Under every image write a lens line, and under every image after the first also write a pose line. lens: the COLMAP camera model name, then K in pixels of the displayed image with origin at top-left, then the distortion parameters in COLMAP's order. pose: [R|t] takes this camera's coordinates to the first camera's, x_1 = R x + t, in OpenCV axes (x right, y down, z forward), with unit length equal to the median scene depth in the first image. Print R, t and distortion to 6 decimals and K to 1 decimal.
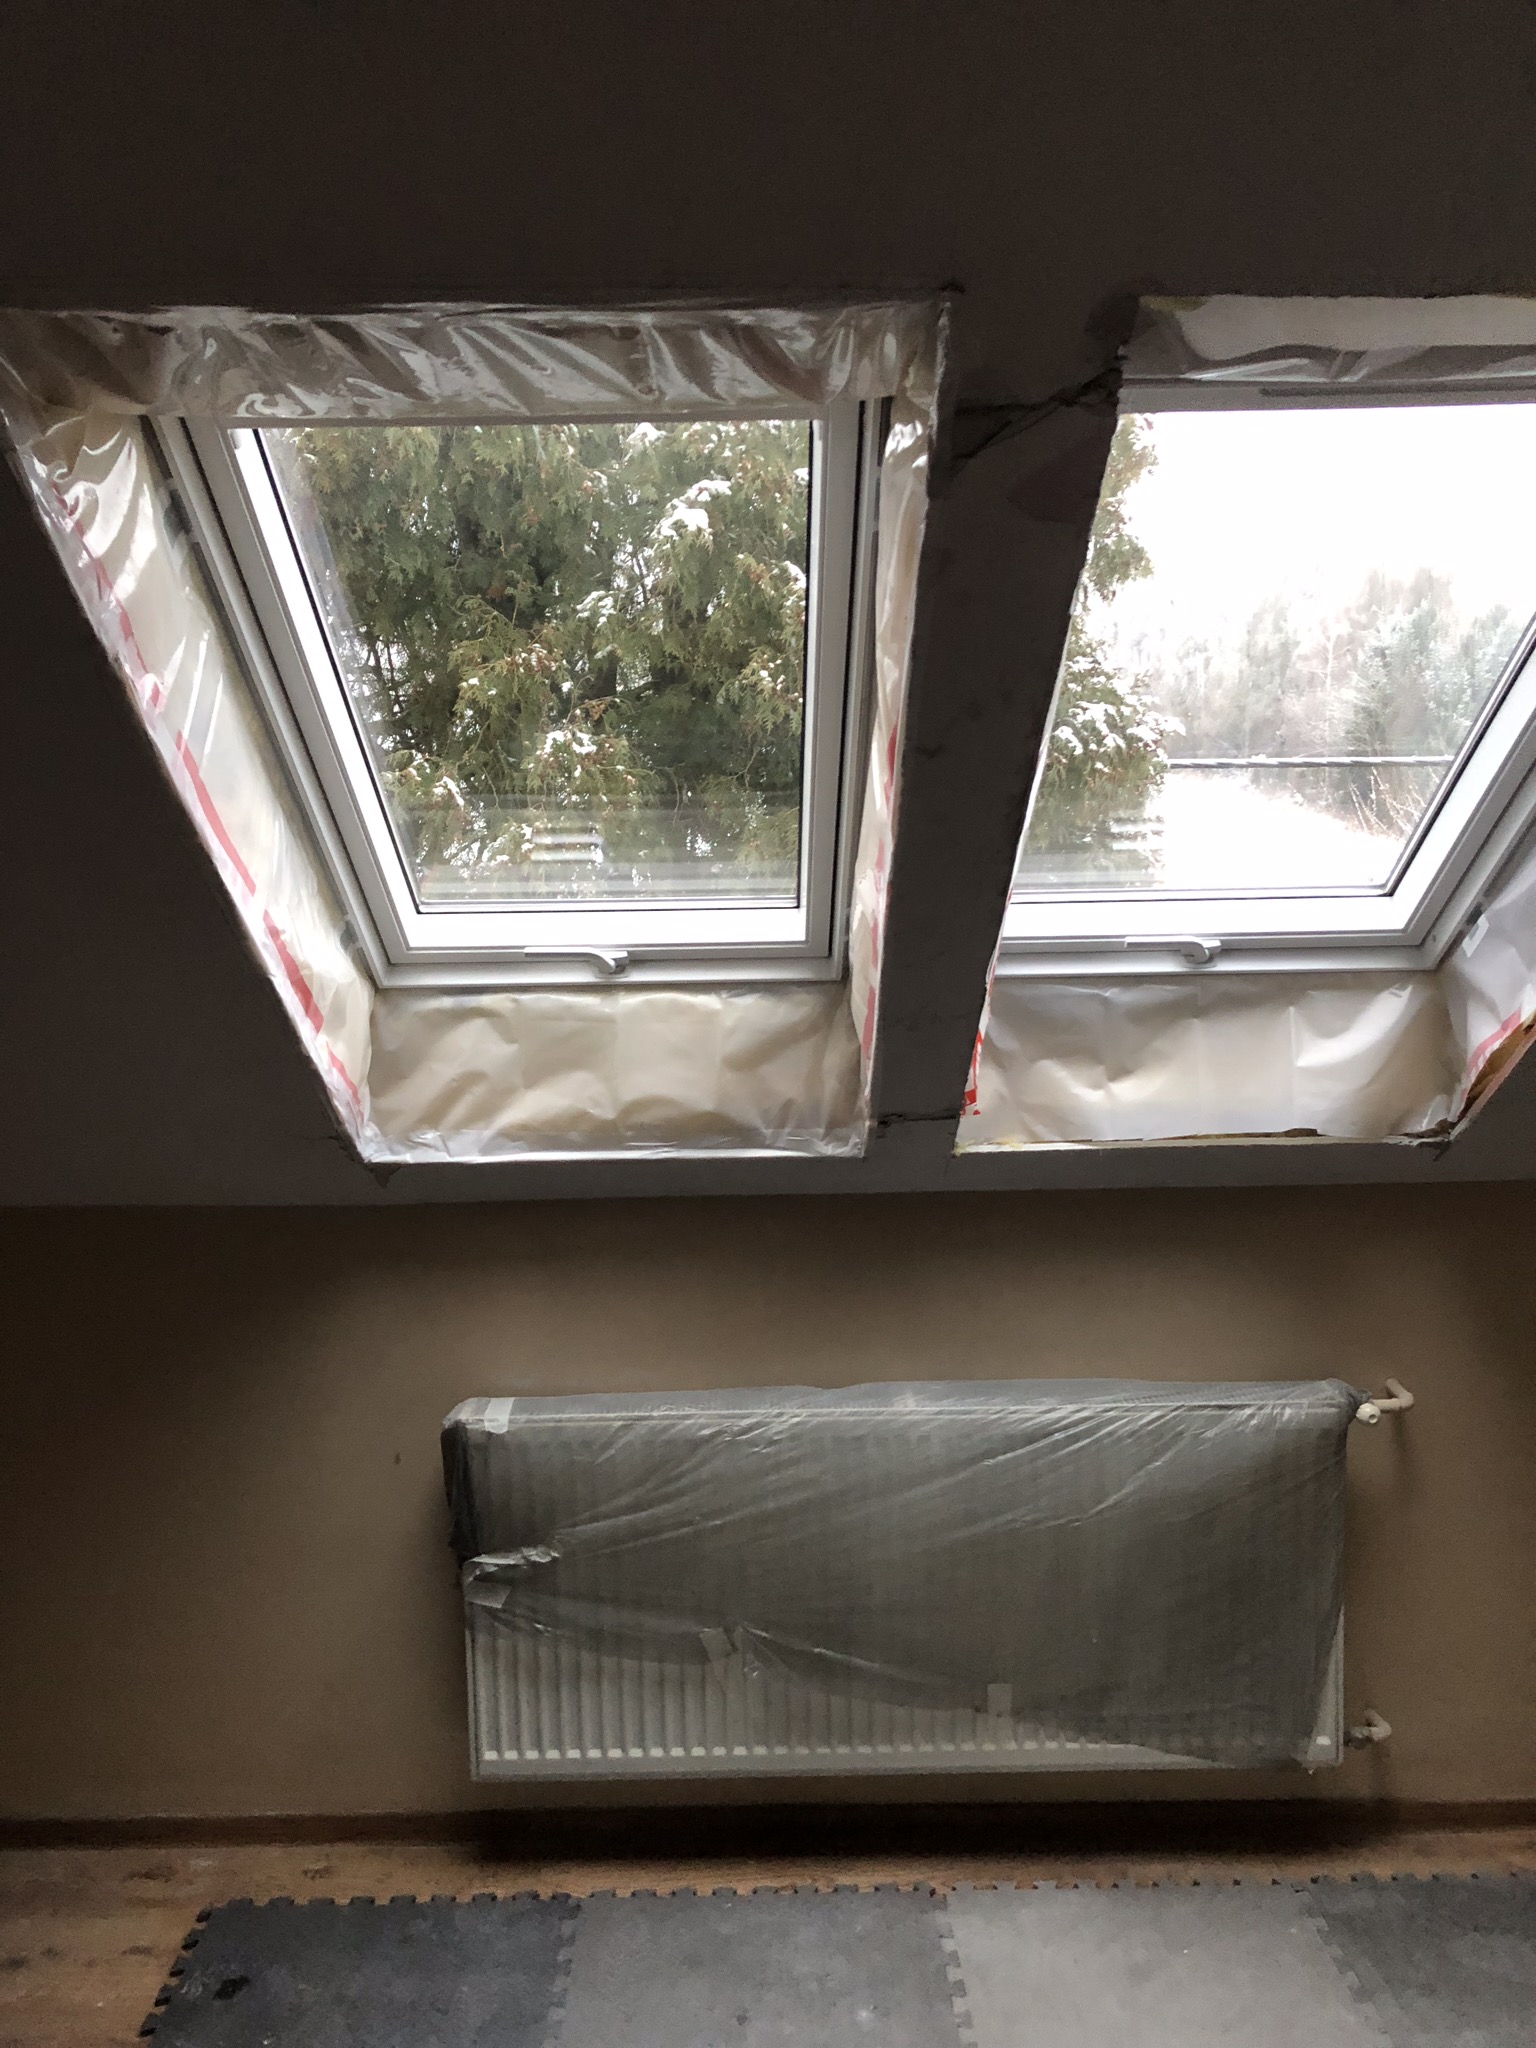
lens RADIAL K [[1668.1, 0, 759.1], [0, 1668.1, 1026.8], [0, 0, 1]] dist [0.043399, -0.048035]
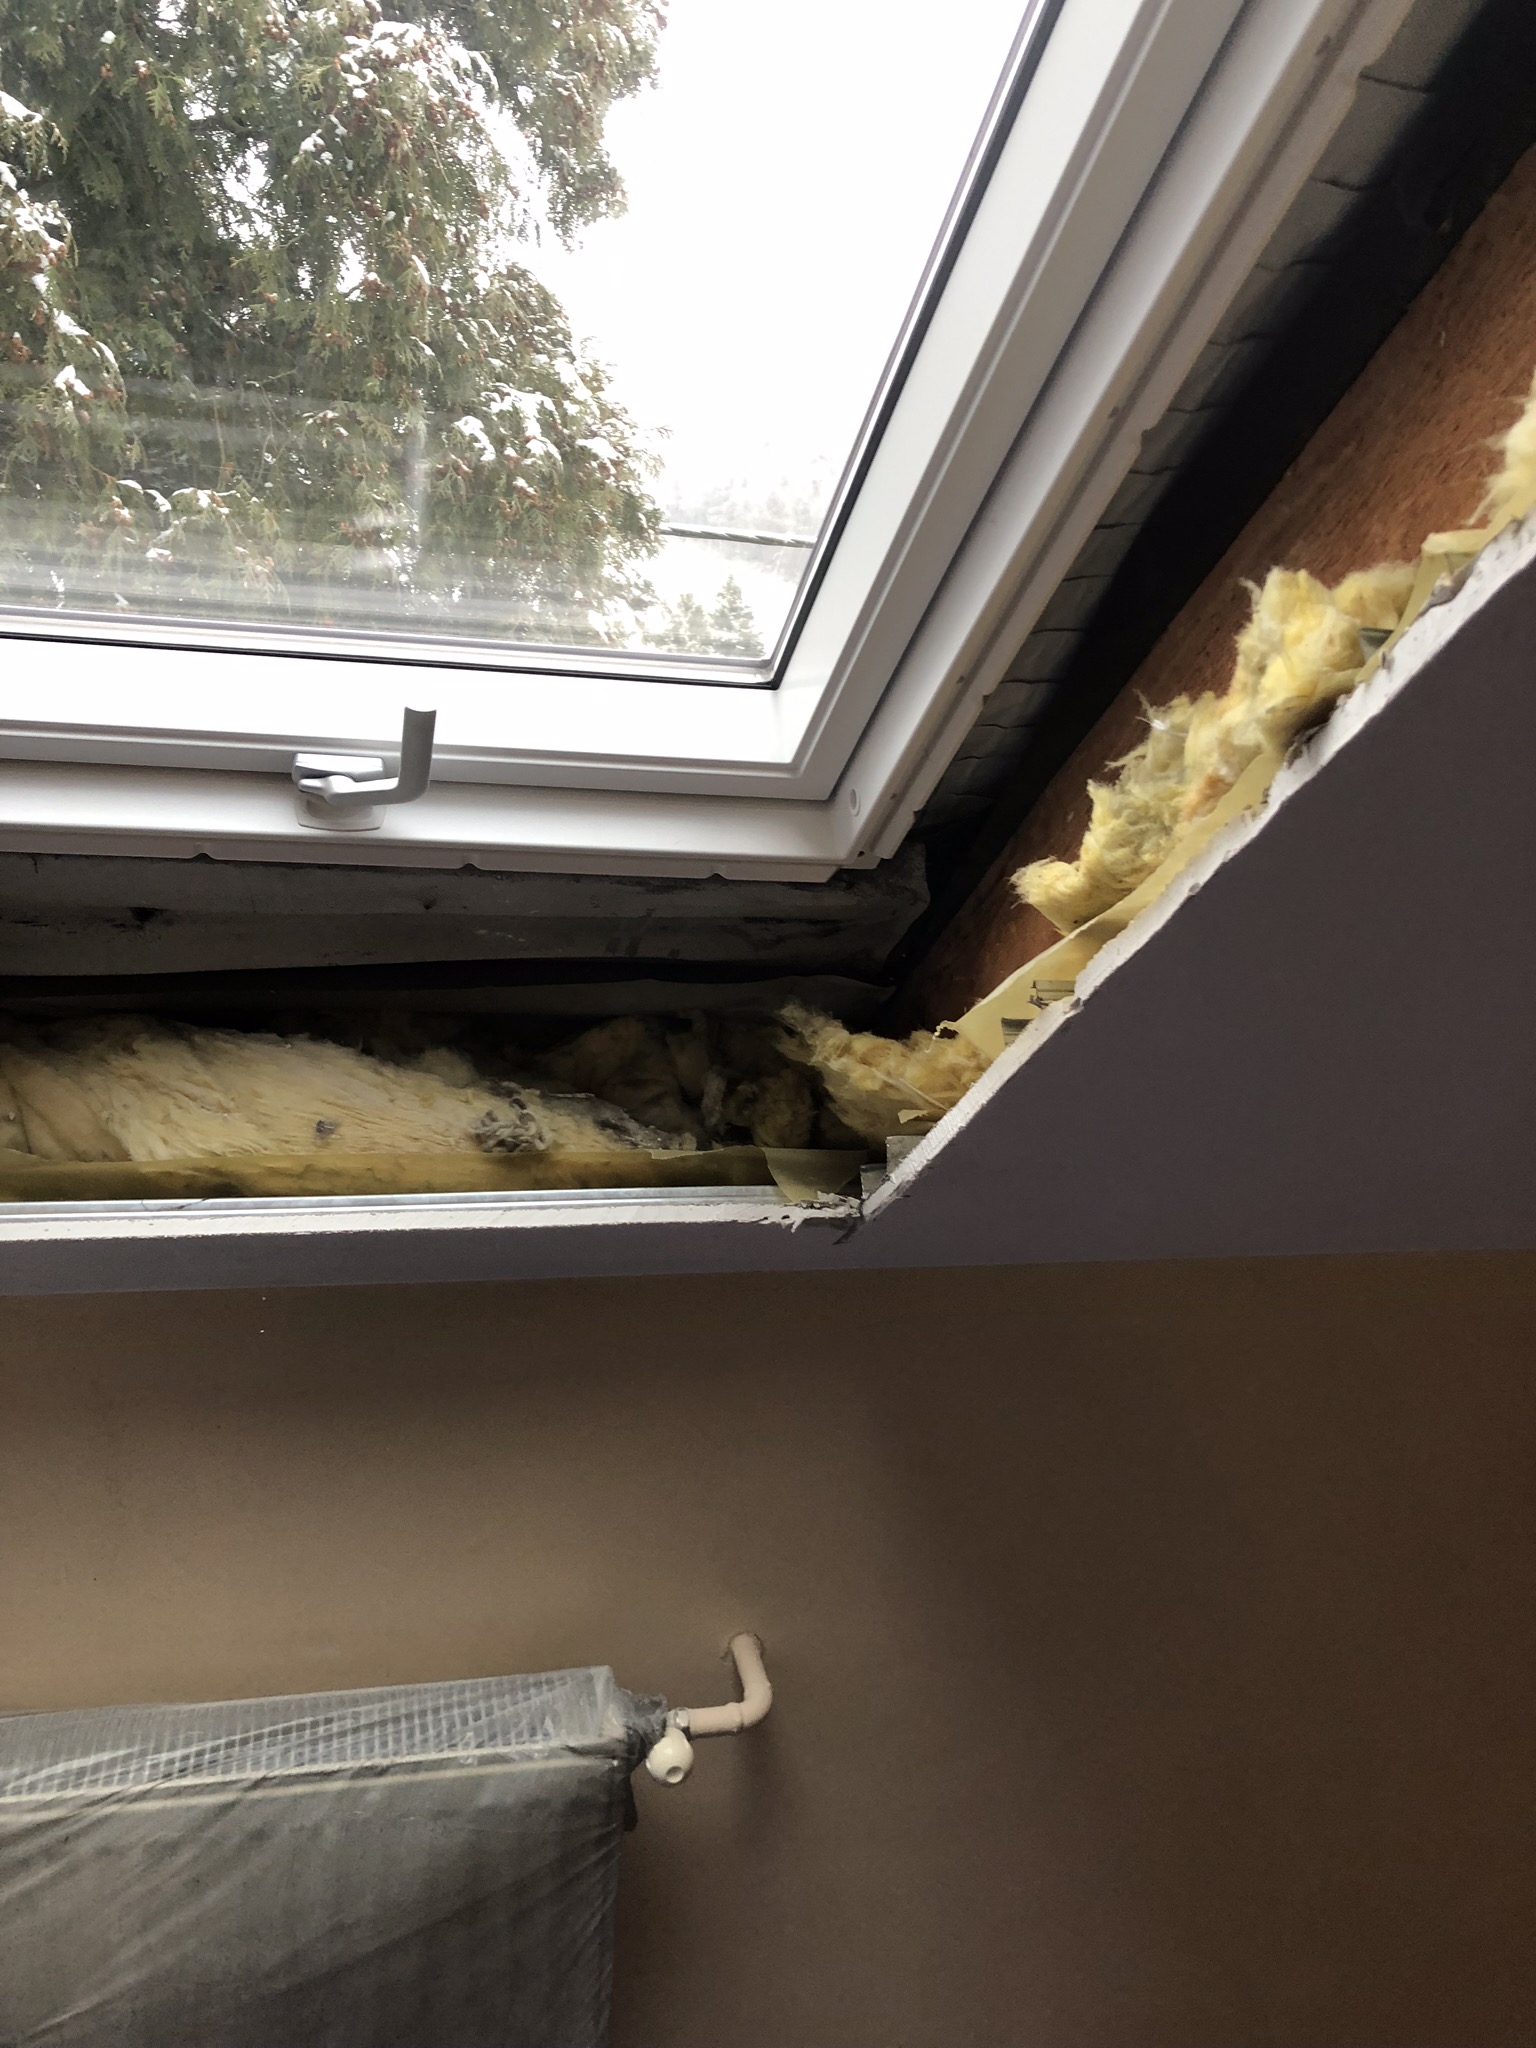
lens RADIAL K [[1668.1, 0, 765.2], [0, 1668.1, 993.5], [0, 0, 1]] dist [0.043399, -0.048035]
pose [[0.971945, 0.037271, 0.232237, 0.282951], [-0.060196, 0.993899, 0.092418, -0.038625], [-0.227376, -0.103805, 0.968259, 0.574073]]
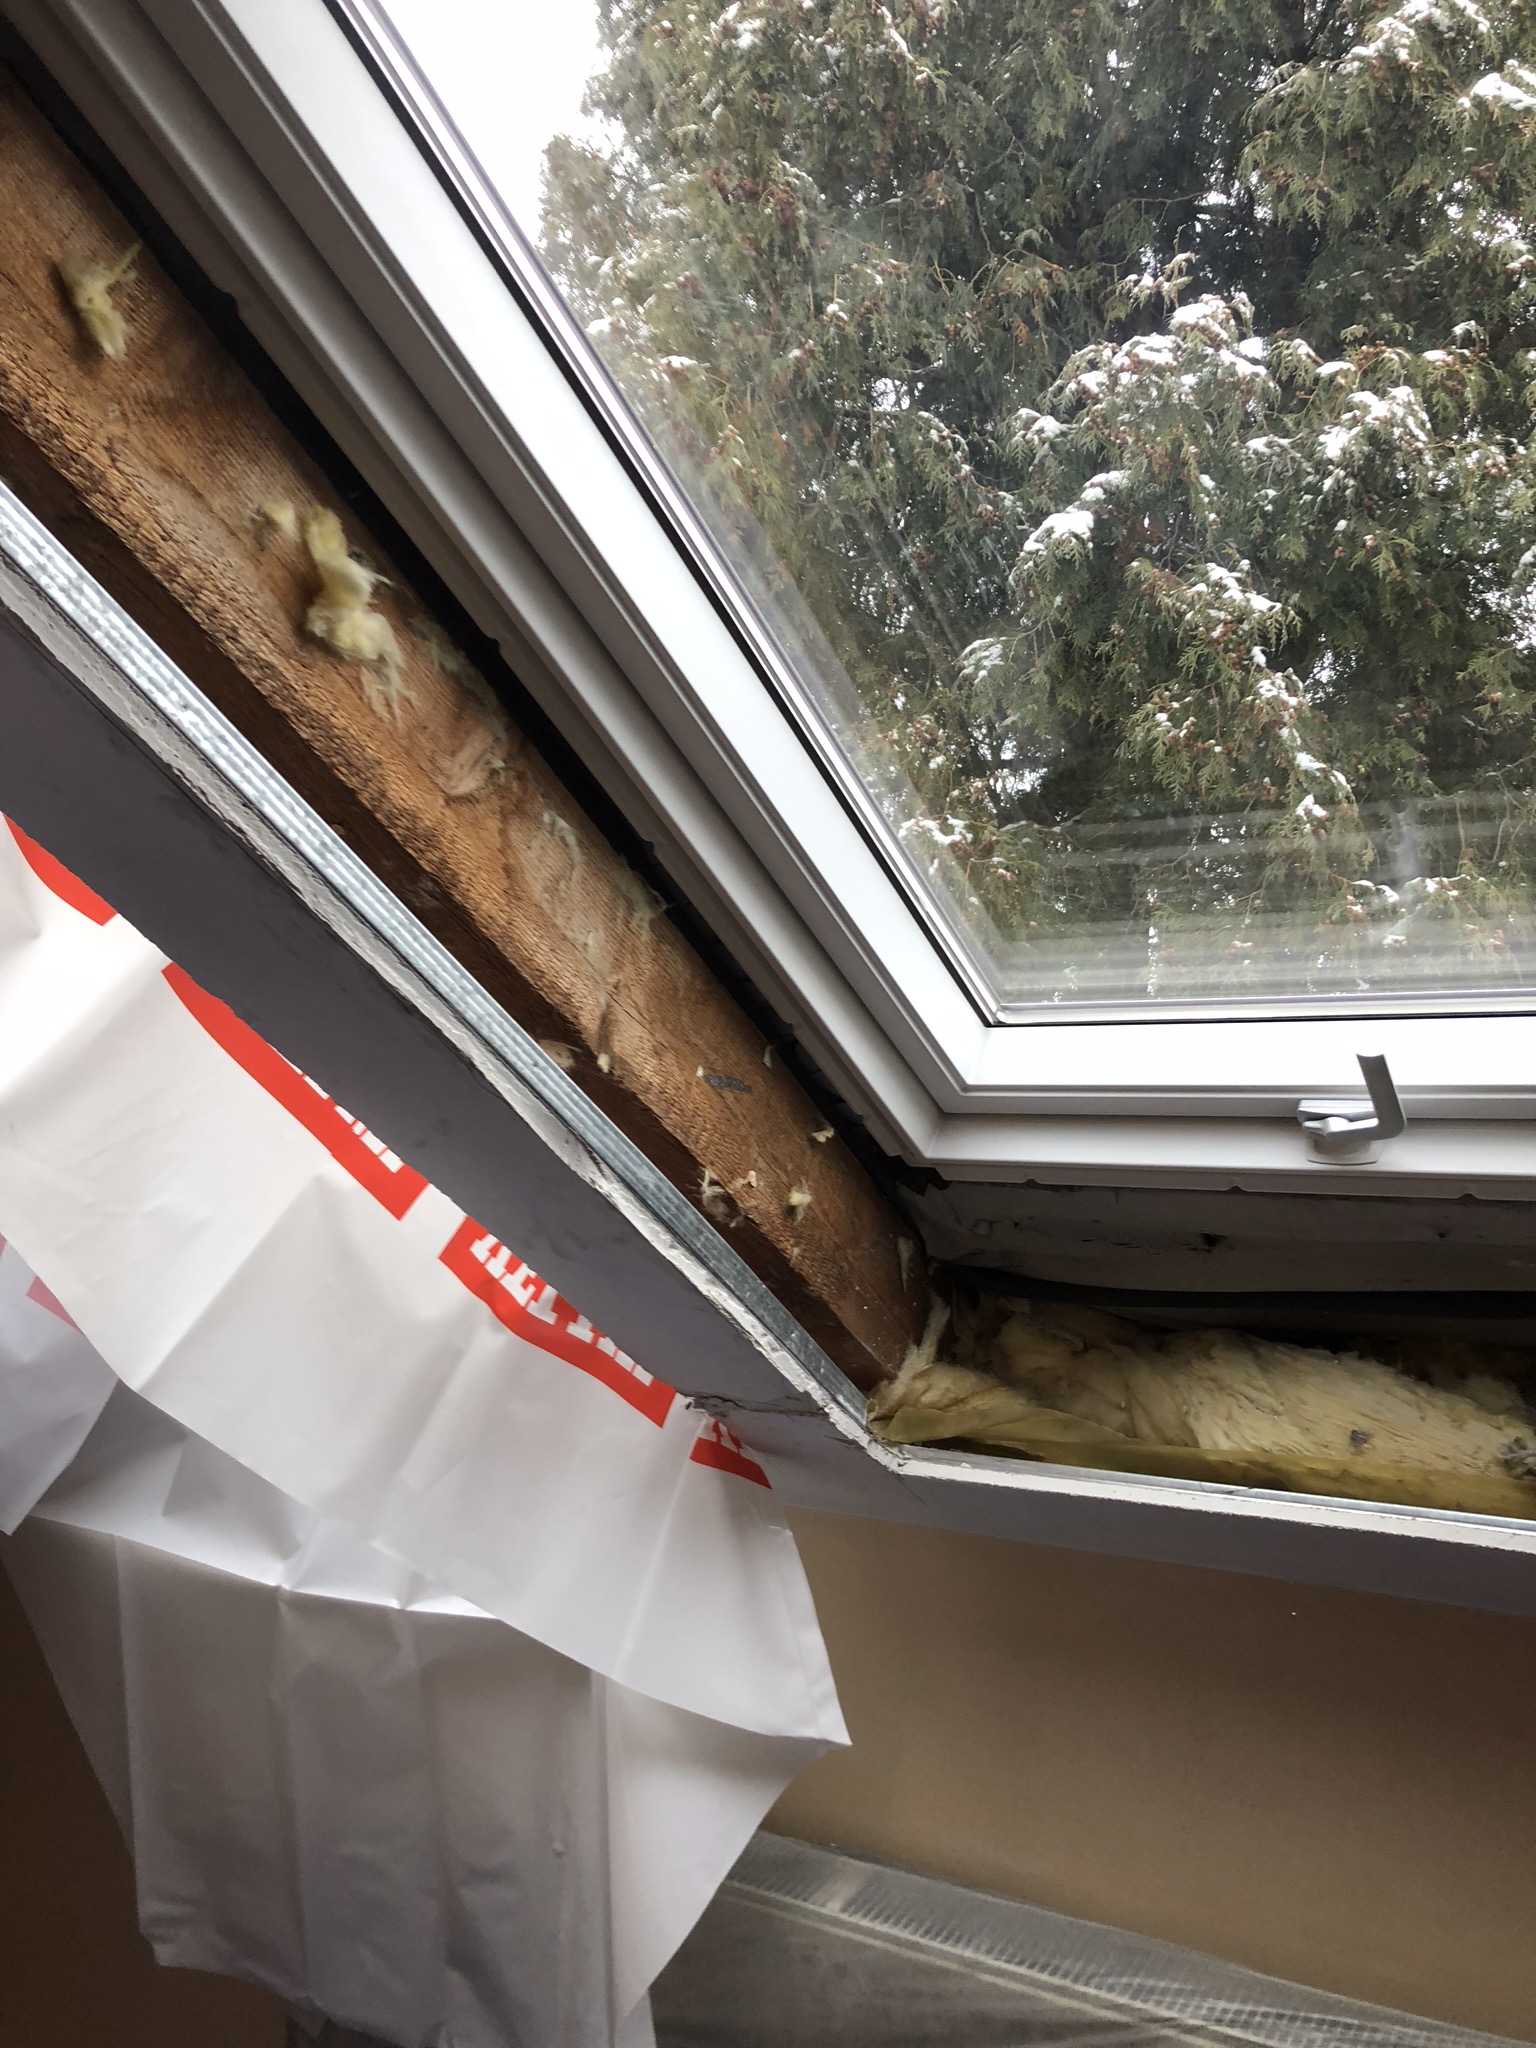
lens RADIAL K [[1668.1, 0, 777.1], [0, 1668.1, 1037.2], [0, 0, 1]] dist [0.043399, -0.048035]
pose [[0.843934, -0.001380, -0.536445, 0.405318], [-0.039729, 0.997090, -0.065067, -0.032533], [0.534974, 0.076225, 0.841423, 0.507547]]
